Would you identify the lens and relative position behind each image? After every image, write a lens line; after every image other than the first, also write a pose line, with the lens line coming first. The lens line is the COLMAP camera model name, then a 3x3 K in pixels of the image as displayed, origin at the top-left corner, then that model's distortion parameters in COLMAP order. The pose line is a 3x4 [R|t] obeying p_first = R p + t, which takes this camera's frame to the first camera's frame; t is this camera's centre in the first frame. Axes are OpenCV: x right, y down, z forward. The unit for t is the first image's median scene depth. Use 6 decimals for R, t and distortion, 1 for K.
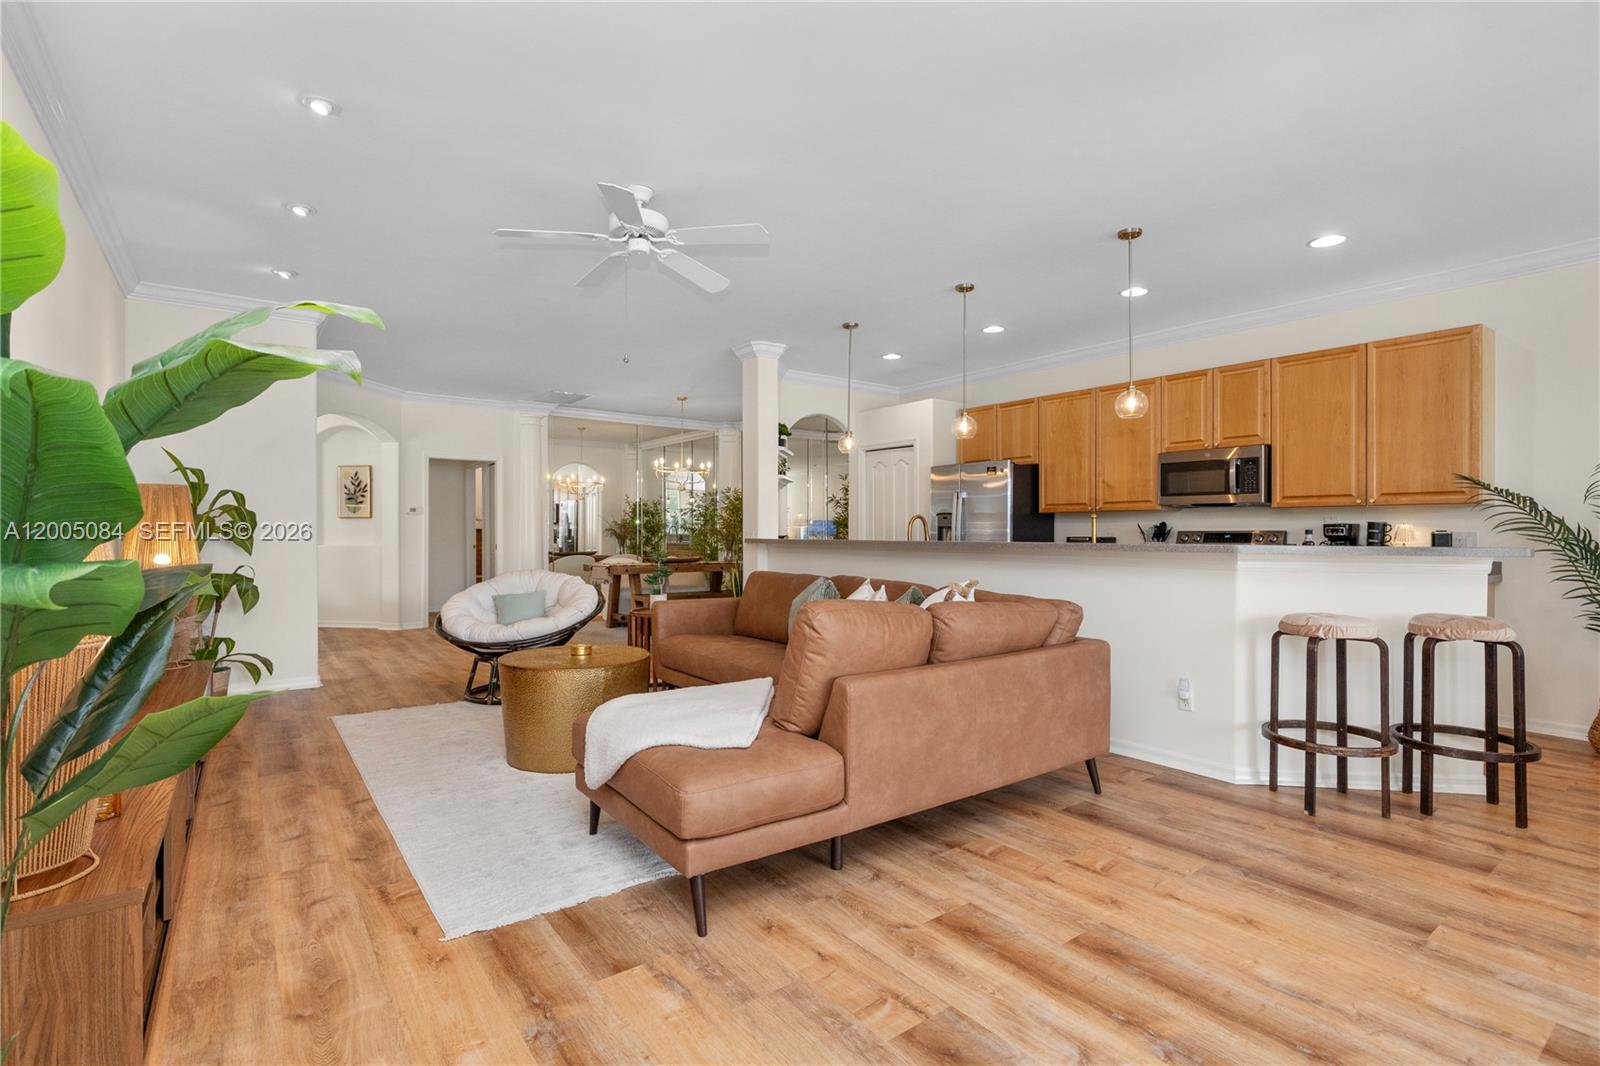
lens RADIAL K [[752.5, 0, 791.3], [0, 752.5, 533.5], [0, 0, 1]] dist [-0.000809, 0.001002]
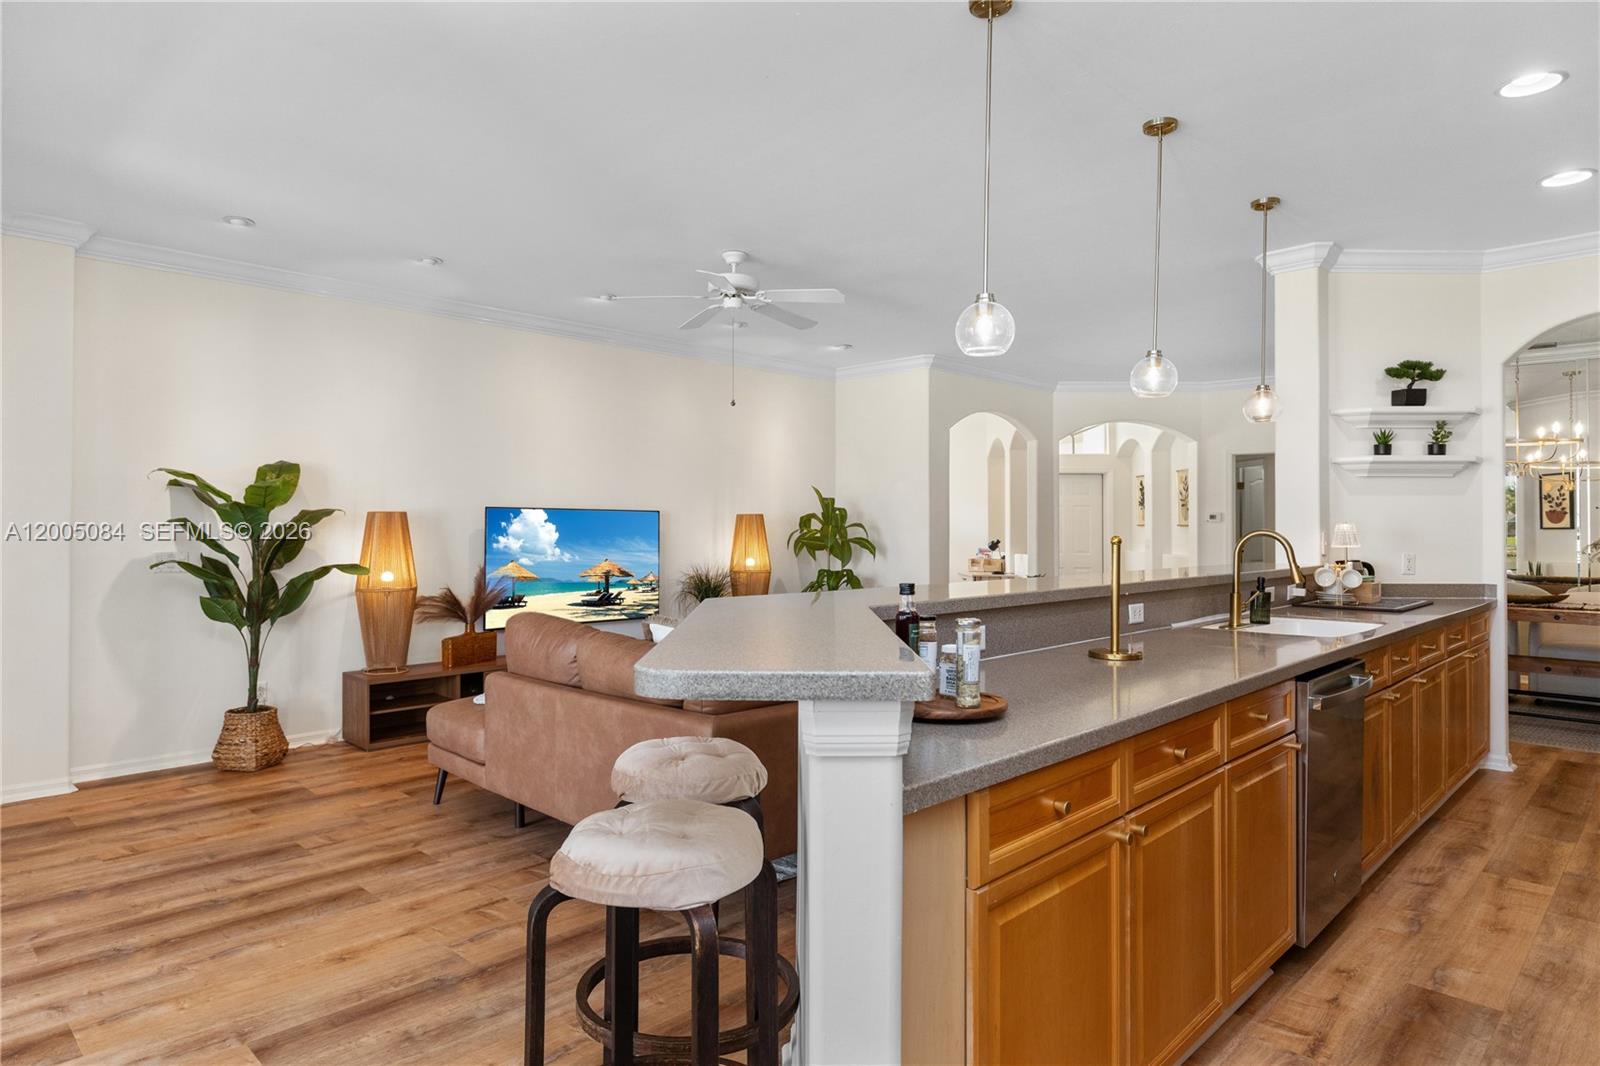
lens RADIAL K [[940.5, 0, 797.6], [0, 940.5, 520.4], [0, 0, 1]] dist [0.005651, 0.000599]
pose [[0.154470, -0.011425, -0.987931, 1.883571], [-0.000863, 0.999931, -0.011698, -0.053656], [0.987997, 0.002659, 0.154450, 1.353952]]
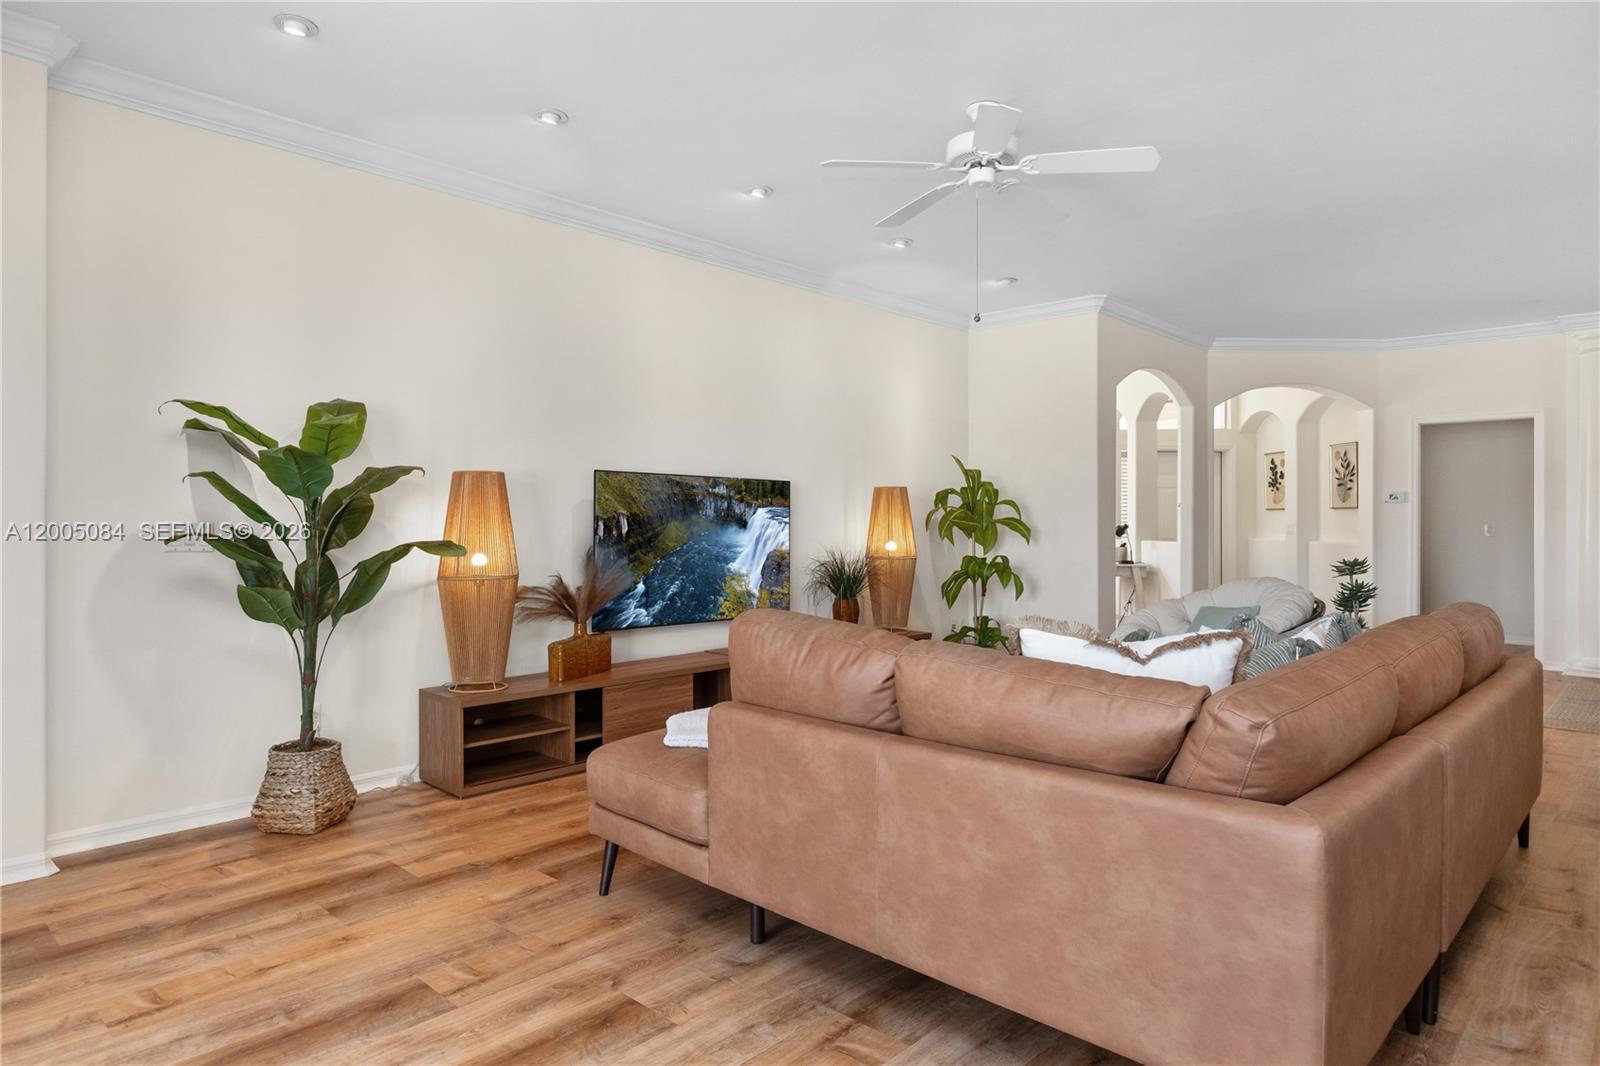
lens RADIAL K [[940.5, 0, 797.2], [0, 940.5, 527.5], [0, 0, 1]] dist [0.005651, 0.000599]
pose [[0.174982, 0.002197, -0.984569, 1.185391], [-0.003314, 0.999993, 0.001643, -0.001991], [0.984566, 0.002975, 0.174988, 0.963105]]
